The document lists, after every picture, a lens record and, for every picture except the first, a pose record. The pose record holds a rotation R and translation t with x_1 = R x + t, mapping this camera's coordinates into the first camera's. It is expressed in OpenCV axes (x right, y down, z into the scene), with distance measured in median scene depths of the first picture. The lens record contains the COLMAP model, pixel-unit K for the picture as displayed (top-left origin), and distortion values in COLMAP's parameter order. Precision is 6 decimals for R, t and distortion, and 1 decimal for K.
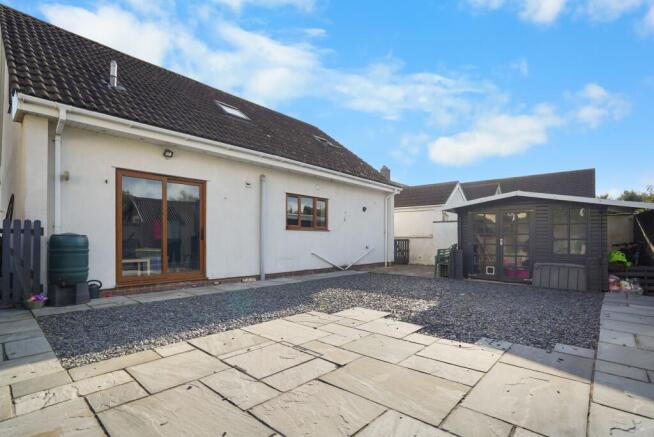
lens RADIAL K [[312.1, 0, 327.0], [0, 312.1, 235.1], [0, 0, 1]] dist [-0.022264, 0.000378]
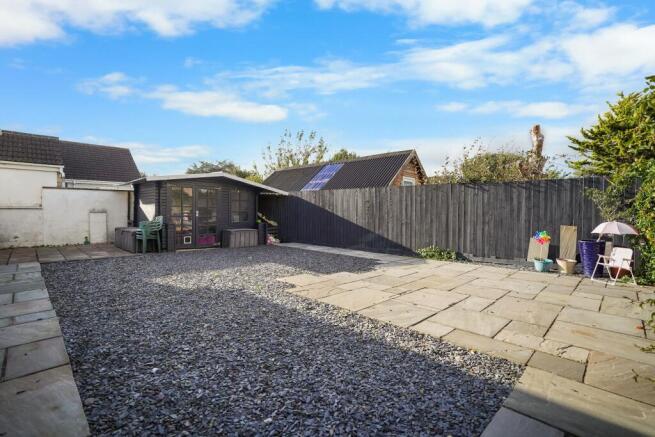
lens RADIAL K [[307.2, 0, 328.5], [0, 307.2, 220.9], [0, 0, 1]] dist [-0.035678, 0.000038]
pose [[0.043606, -0.032593, 0.998517, -0.651937], [-0.017661, 0.999286, 0.033389, 0.003760], [-0.998893, -0.019090, 0.042999, 0.582861]]
